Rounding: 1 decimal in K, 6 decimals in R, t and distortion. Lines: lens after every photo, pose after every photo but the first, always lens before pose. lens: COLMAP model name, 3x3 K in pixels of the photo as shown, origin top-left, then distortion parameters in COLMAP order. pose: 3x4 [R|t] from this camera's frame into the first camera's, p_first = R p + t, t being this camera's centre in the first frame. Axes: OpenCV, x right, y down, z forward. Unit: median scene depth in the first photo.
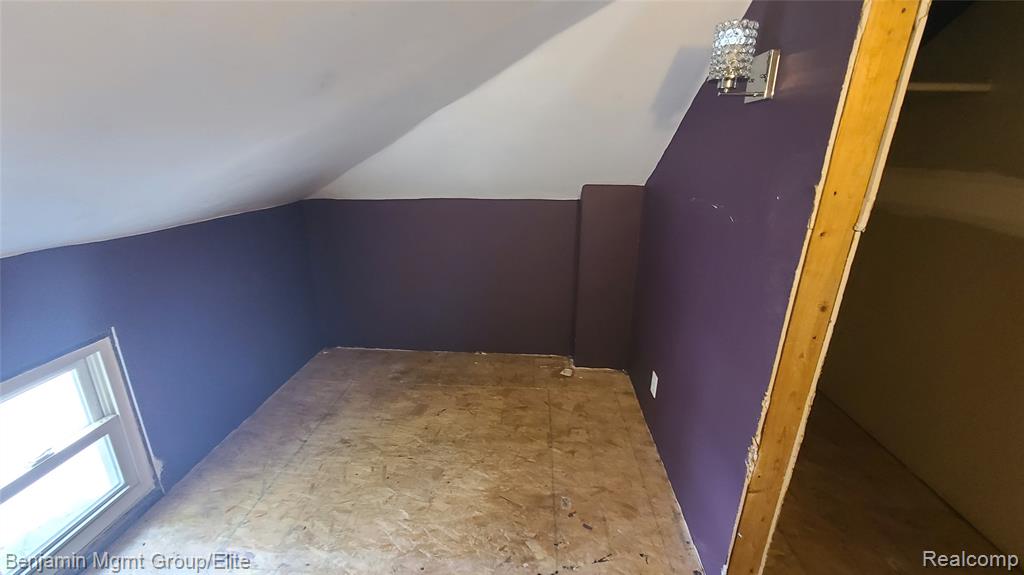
lens RADIAL K [[418.0, 0, 511.6], [0, 418.0, 288.2], [0, 0, 1]] dist [-0.000315, 0.000223]
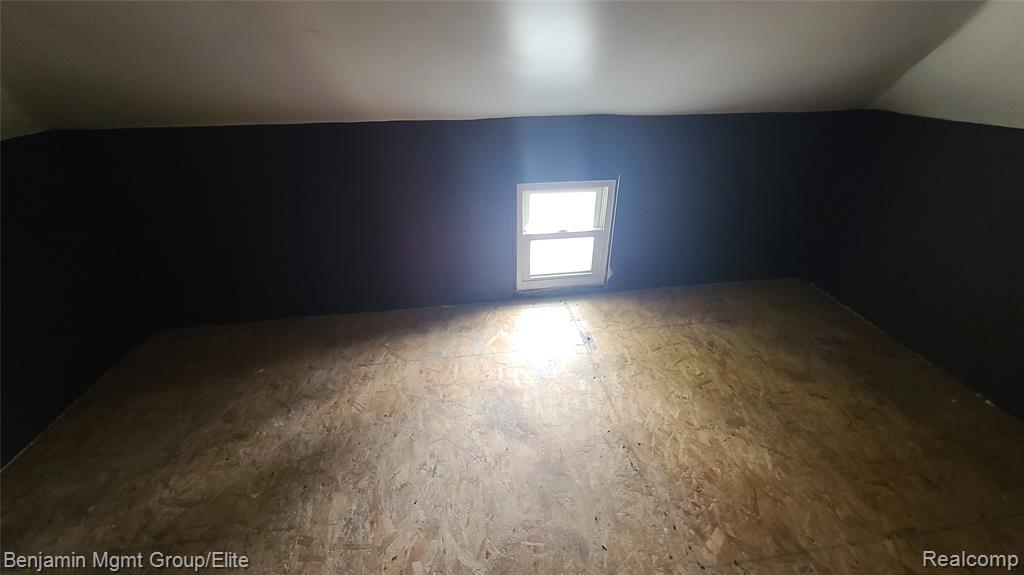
lens RADIAL K [[418.0, 0, 512.5], [0, 418.0, 287.3], [0, 0, 1]] dist [-0.000315, 0.000223]
pose [[0.185980, 0.480226, -0.857201, 0.387111], [-0.298953, 0.858716, 0.416214, -0.055987], [0.935969, 0.178856, 0.303269, 0.193673]]
